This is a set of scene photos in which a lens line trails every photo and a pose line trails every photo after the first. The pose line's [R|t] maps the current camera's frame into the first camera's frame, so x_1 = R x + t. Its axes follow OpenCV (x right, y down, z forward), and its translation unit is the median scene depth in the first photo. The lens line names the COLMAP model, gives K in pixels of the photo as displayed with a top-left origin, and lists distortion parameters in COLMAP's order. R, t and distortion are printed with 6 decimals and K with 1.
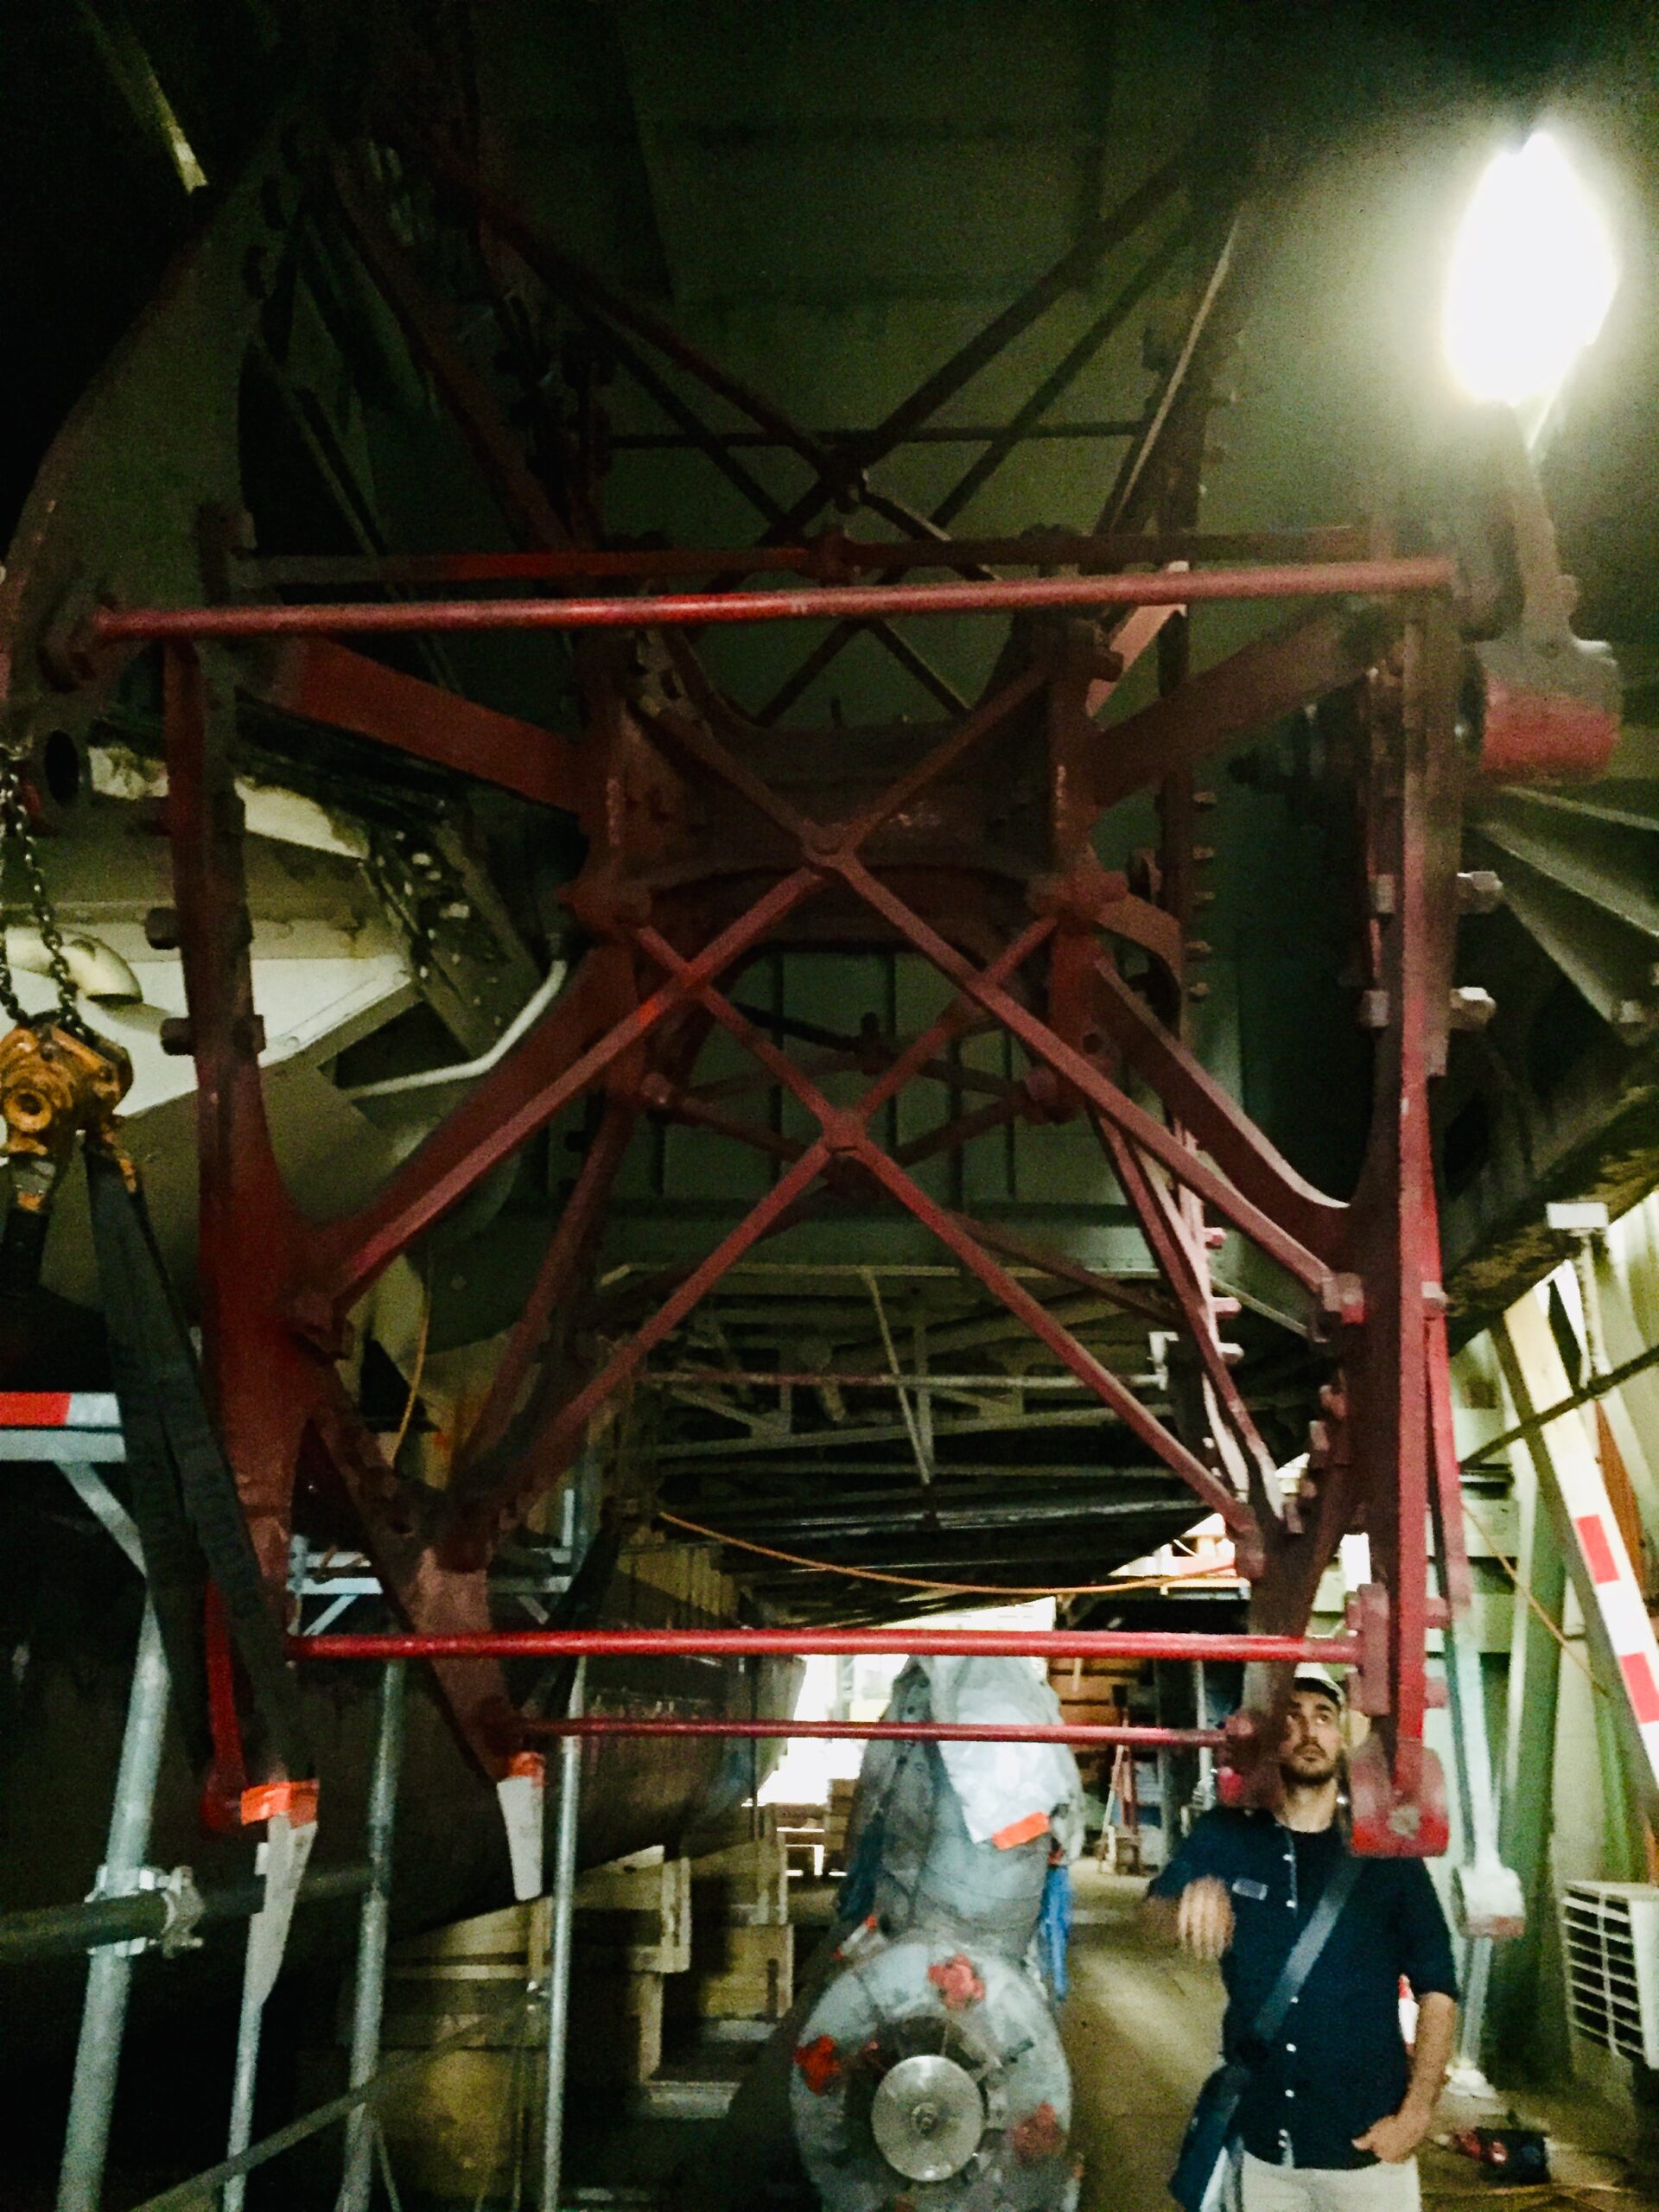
lens RADIAL K [[1910.3, 0, 829.5], [0, 1910.3, 1106.0], [0, 0, 1]] dist [0.105862, -0.161242]
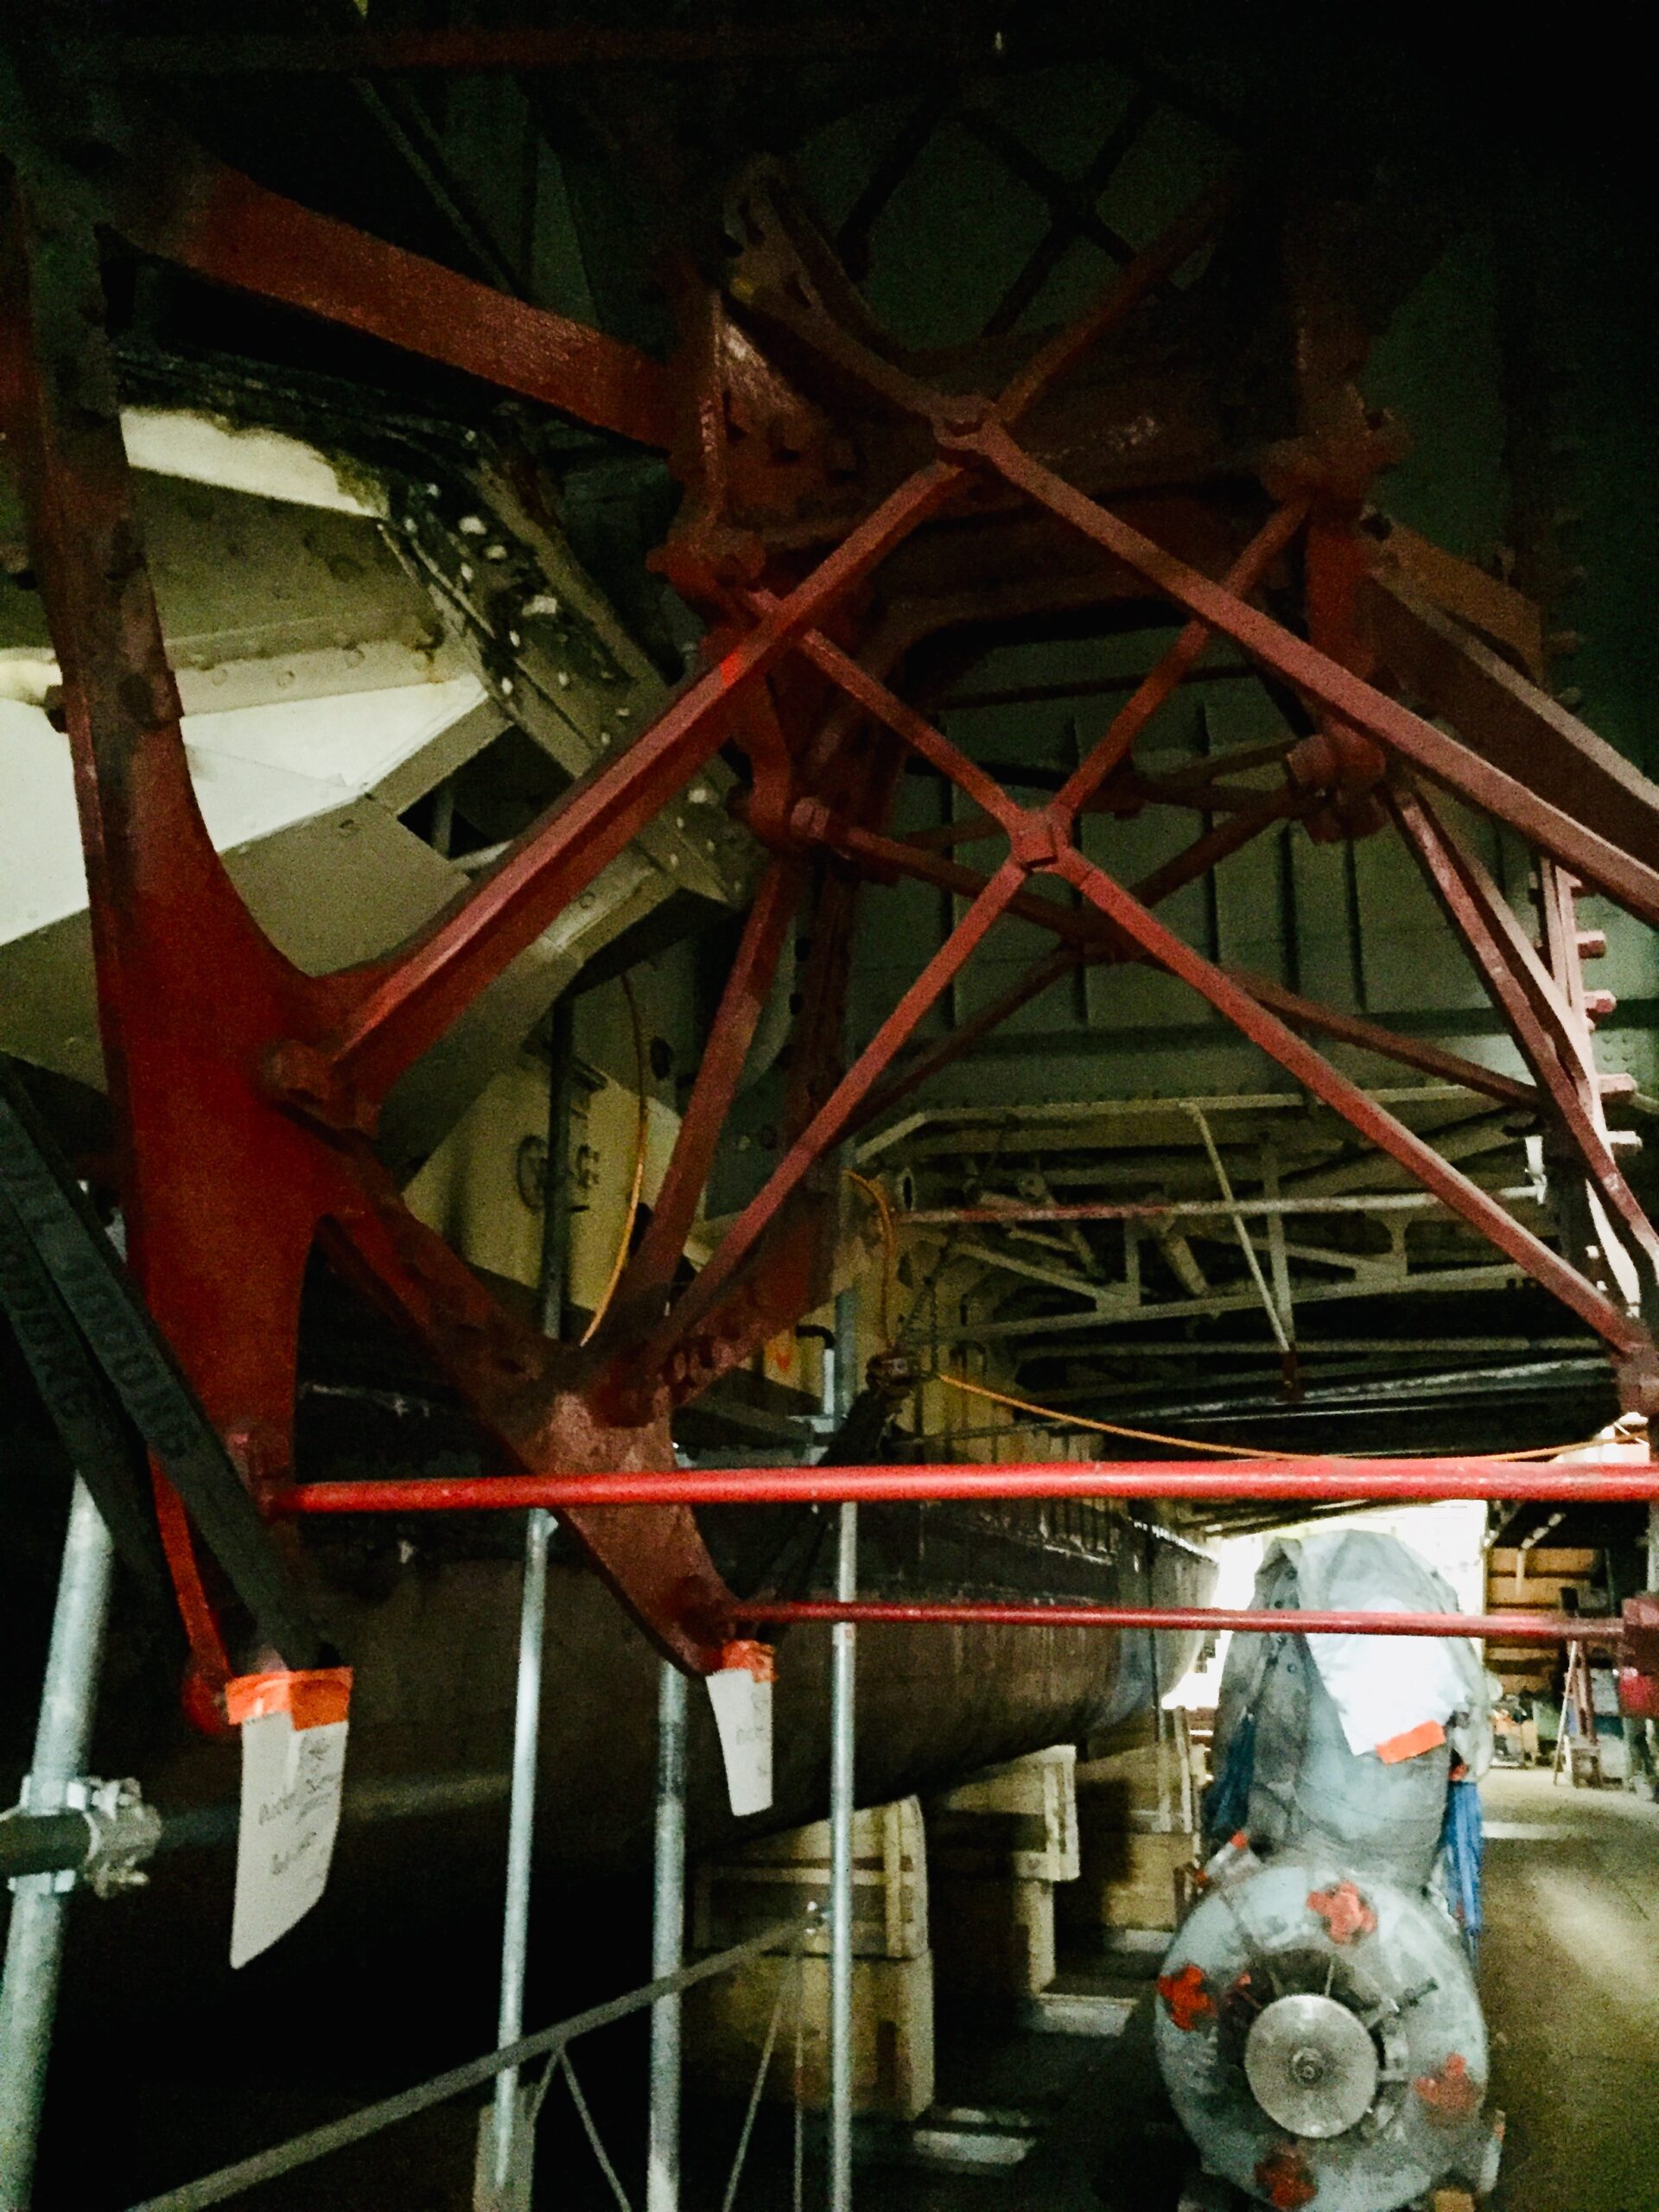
lens RADIAL K [[1910.3, 0, 829.5], [0, 1910.3, 1106.0], [0, 0, 1]] dist [0.105862, -0.161242]
pose [[0.976479, -0.054468, -0.208621, 0.042864], [0.064014, 0.997176, 0.039279, 0.044804], [0.205892, -0.051710, 0.977207, 0.125832]]
